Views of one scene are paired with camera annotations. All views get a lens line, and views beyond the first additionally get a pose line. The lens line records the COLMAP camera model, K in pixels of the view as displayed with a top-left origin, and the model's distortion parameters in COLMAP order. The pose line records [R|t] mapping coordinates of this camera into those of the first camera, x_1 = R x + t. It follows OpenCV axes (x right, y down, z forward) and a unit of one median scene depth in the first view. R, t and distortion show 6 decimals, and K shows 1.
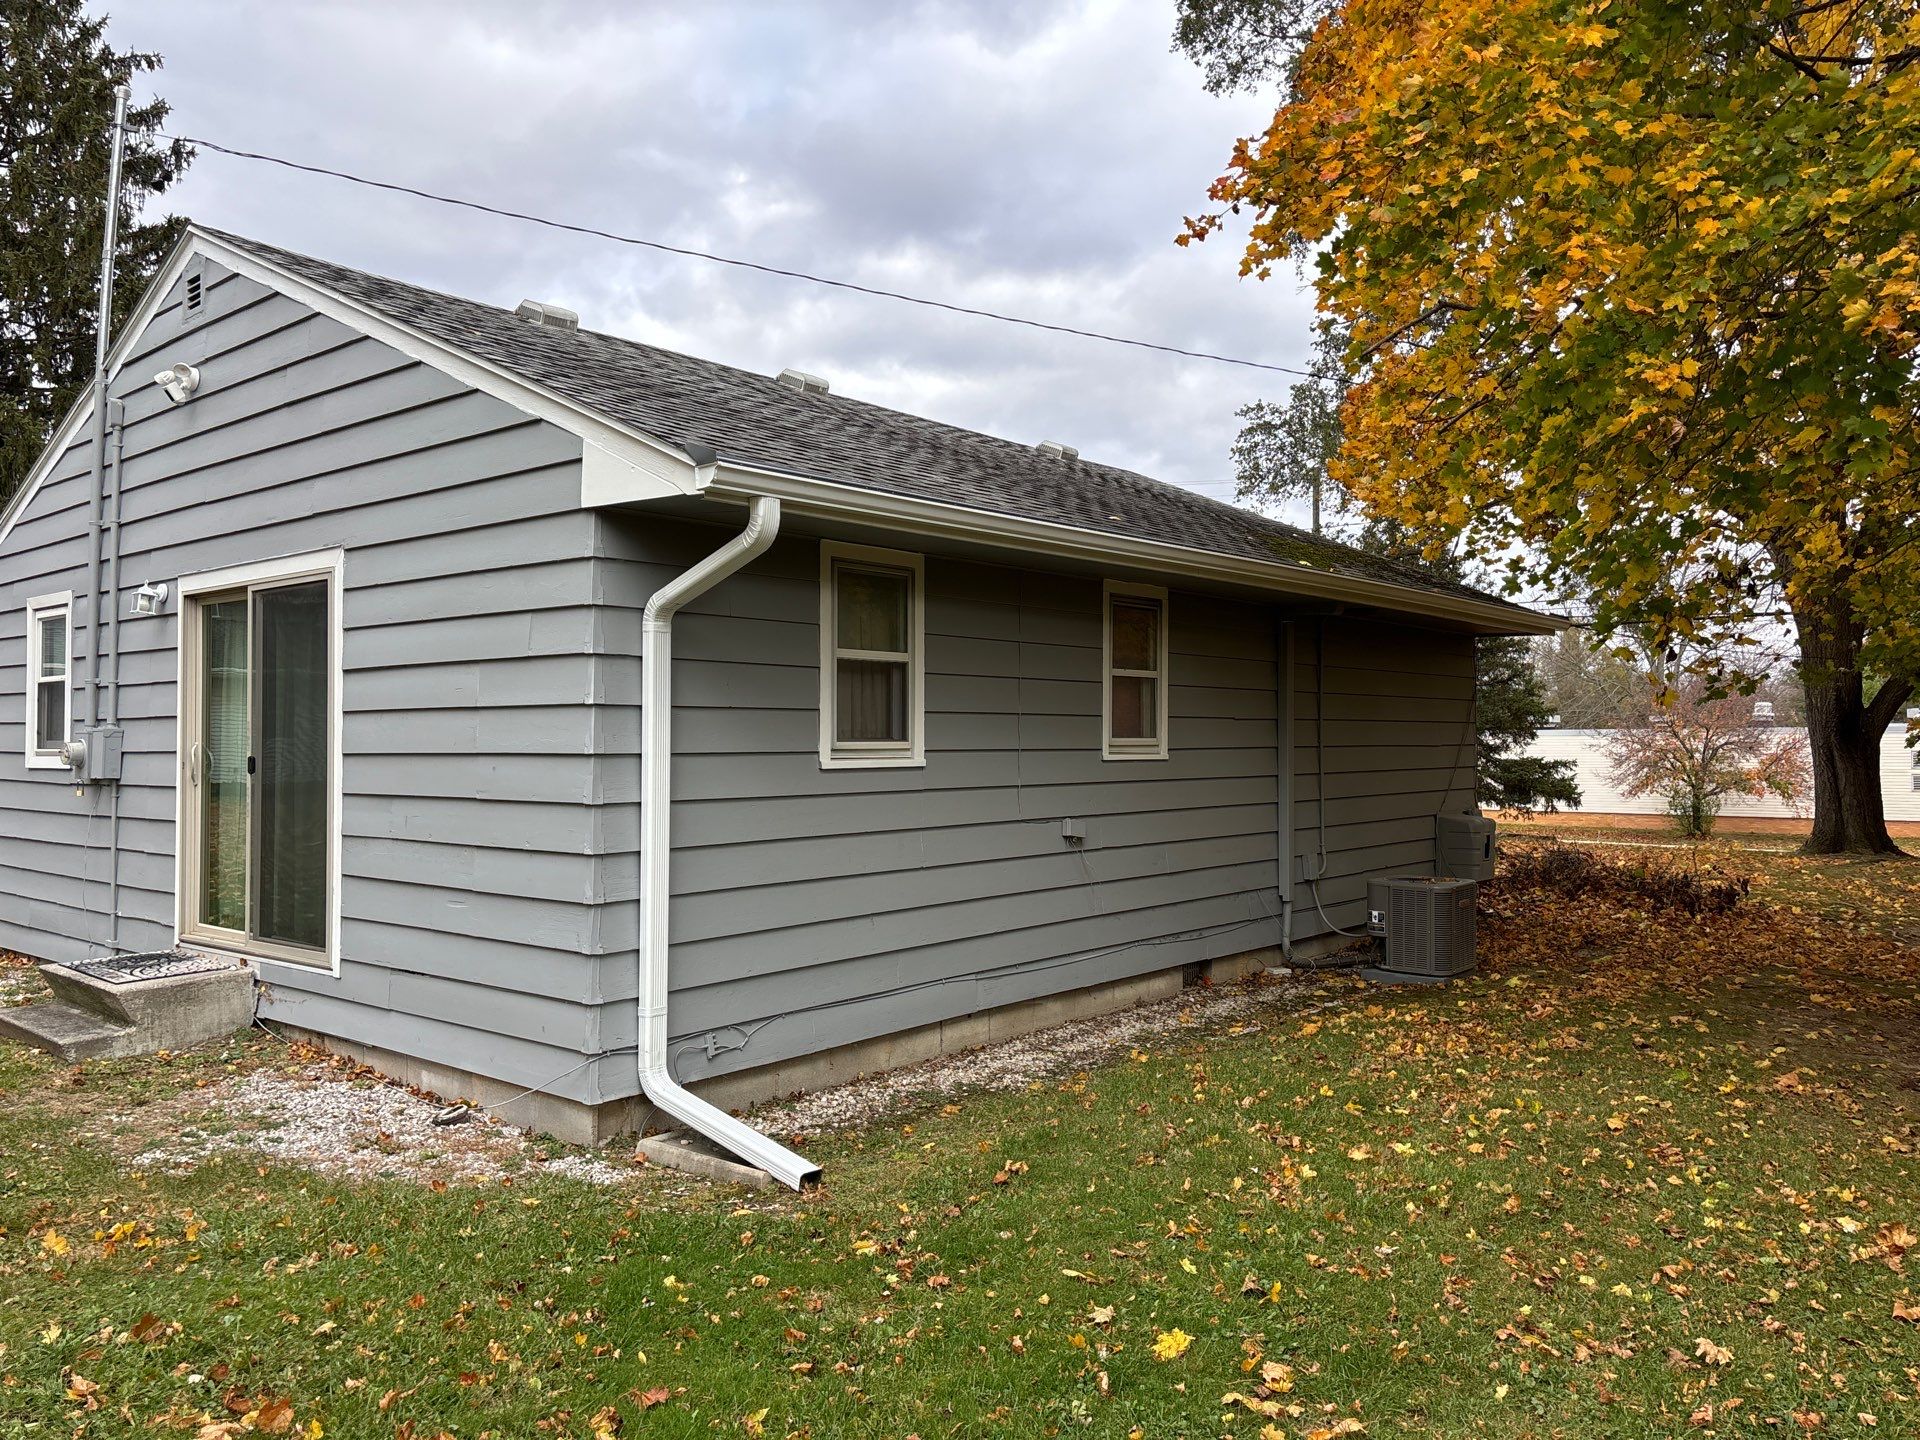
lens RADIAL K [[1445.3, 0, 949.9], [0, 1445.3, 716.9], [0, 0, 1]] dist [0.014793, 0.006230]
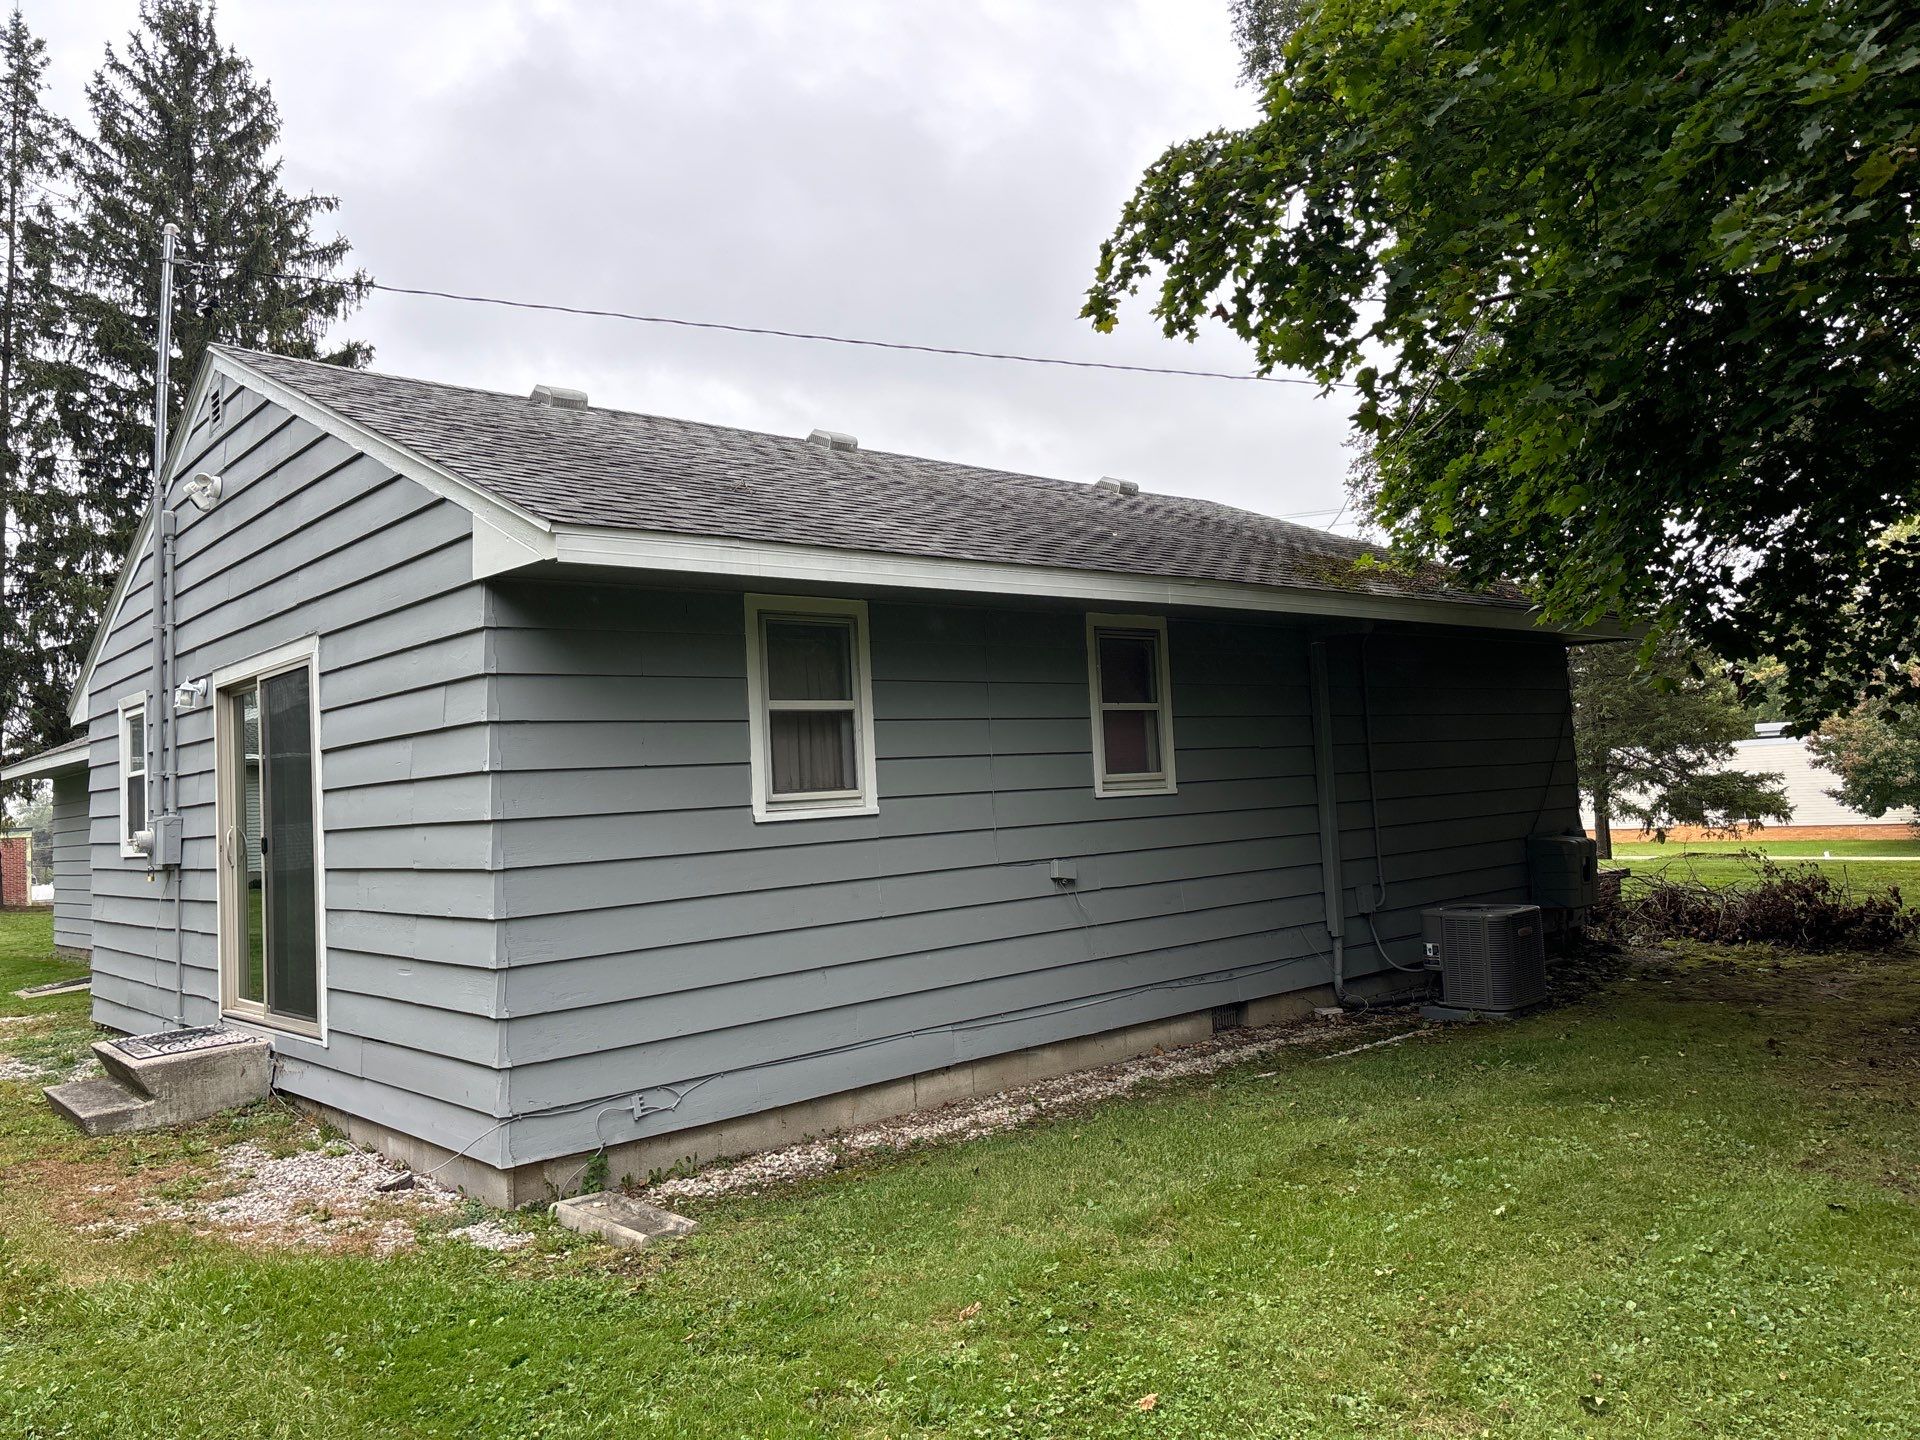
lens RADIAL K [[1445.3, 0, 949.3], [0, 1445.3, 702.8], [0, 0, 1]] dist [0.014793, 0.006230]
pose [[0.988300, -0.060891, -0.139844, 0.154790], [0.054773, 0.997383, -0.047192, 0.006496], [0.142351, 0.038980, 0.989048, 0.024841]]
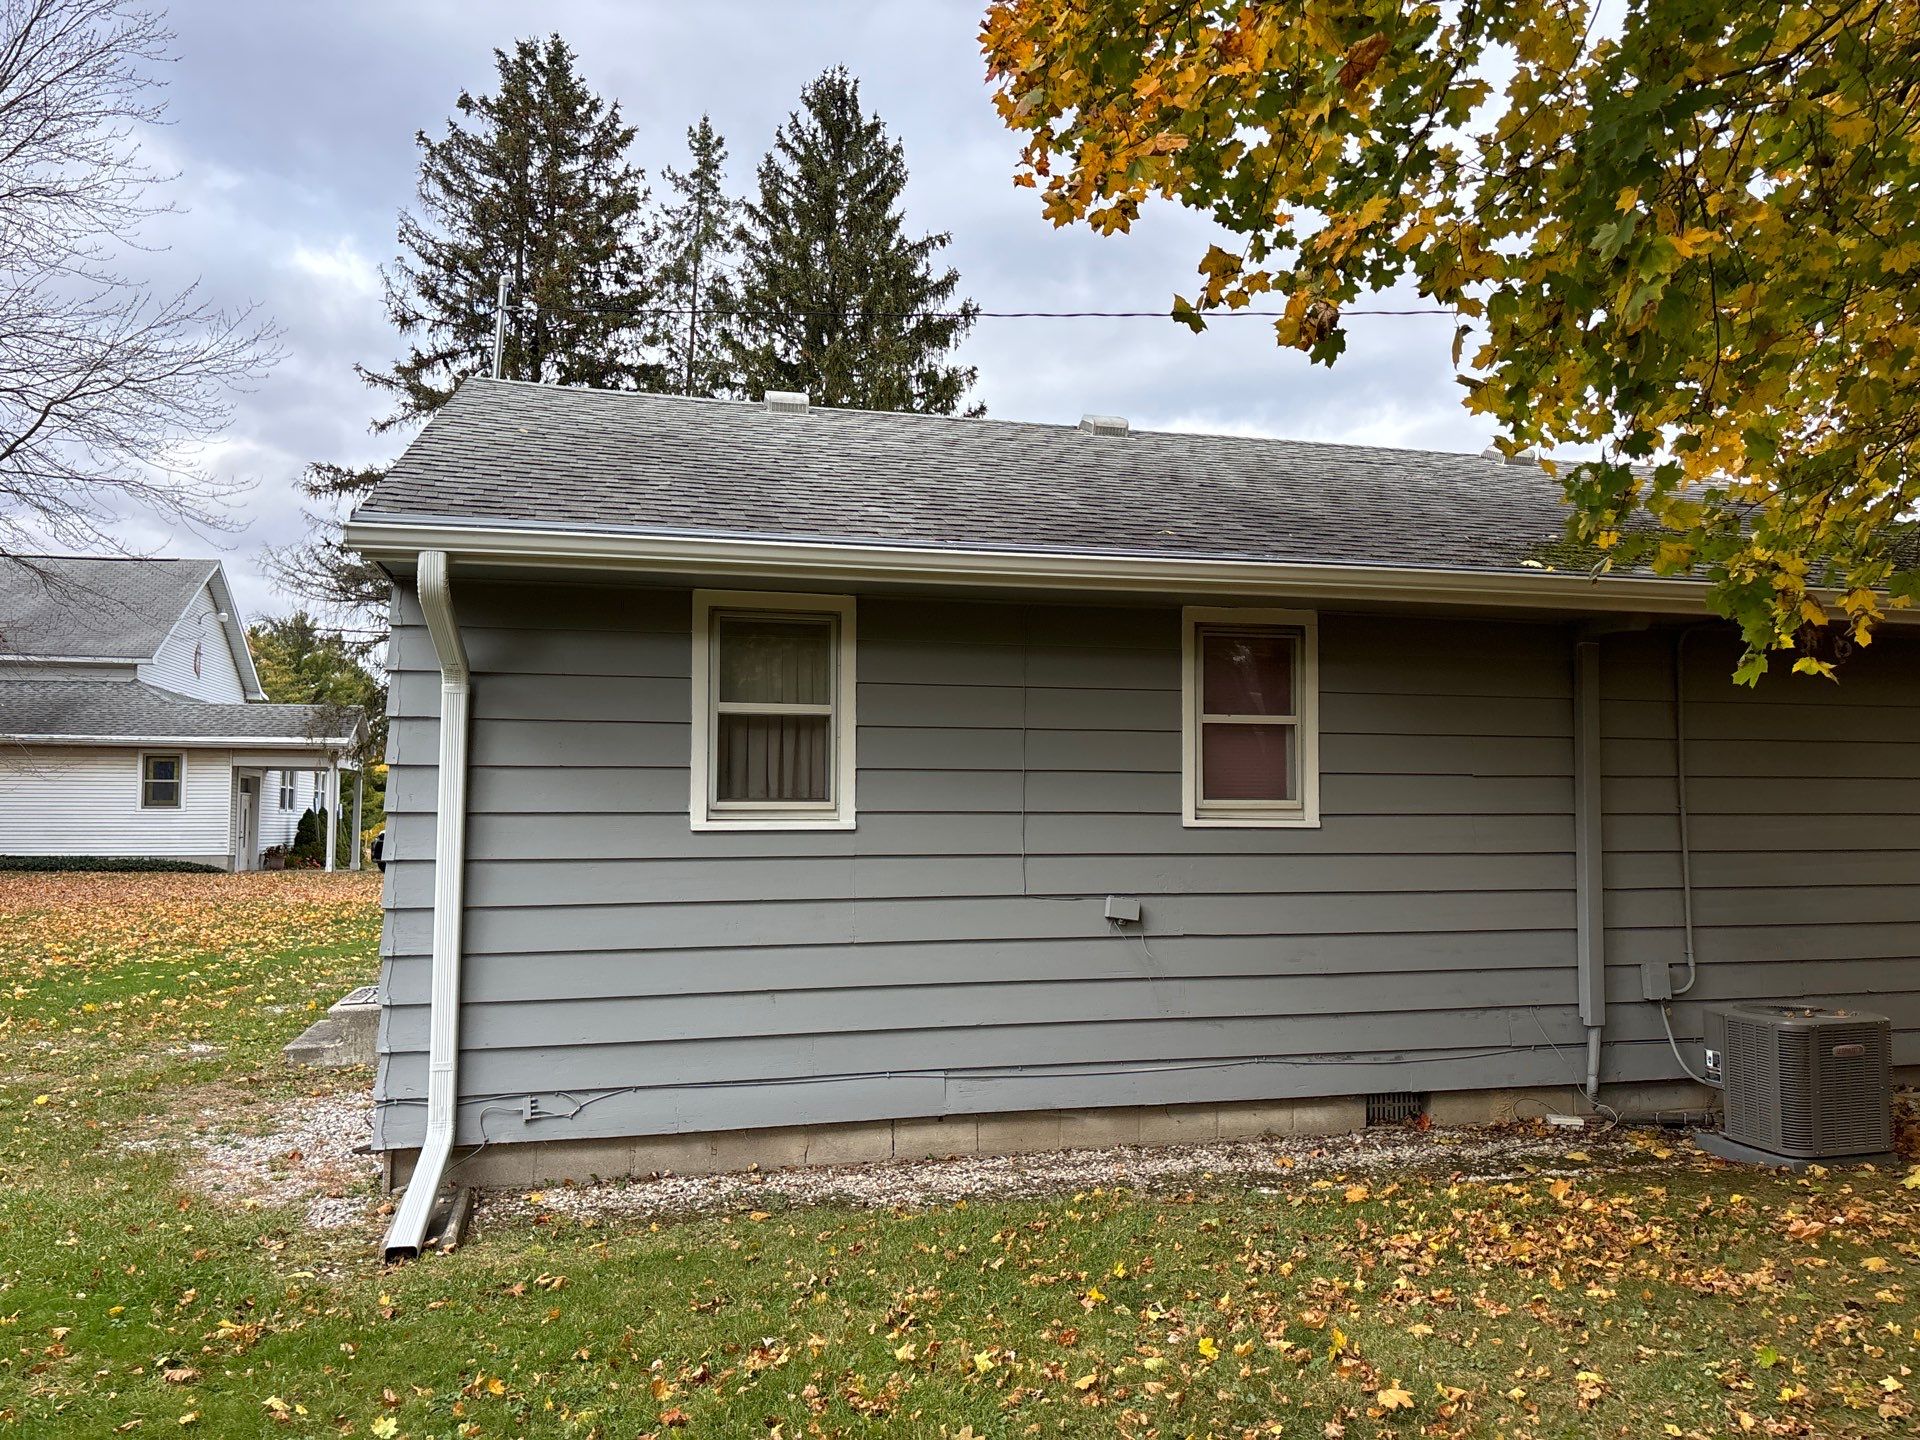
lens RADIAL K [[1445.3, 0, 972.8], [0, 1445.3, 722.9], [0, 0, 1]] dist [0.014793, 0.006230]
pose [[0.816288, -0.036972, -0.576461, 0.504061], [0.007694, 0.998557, -0.053149, 0.014249], [0.577594, 0.038949, 0.815394, 0.272601]]
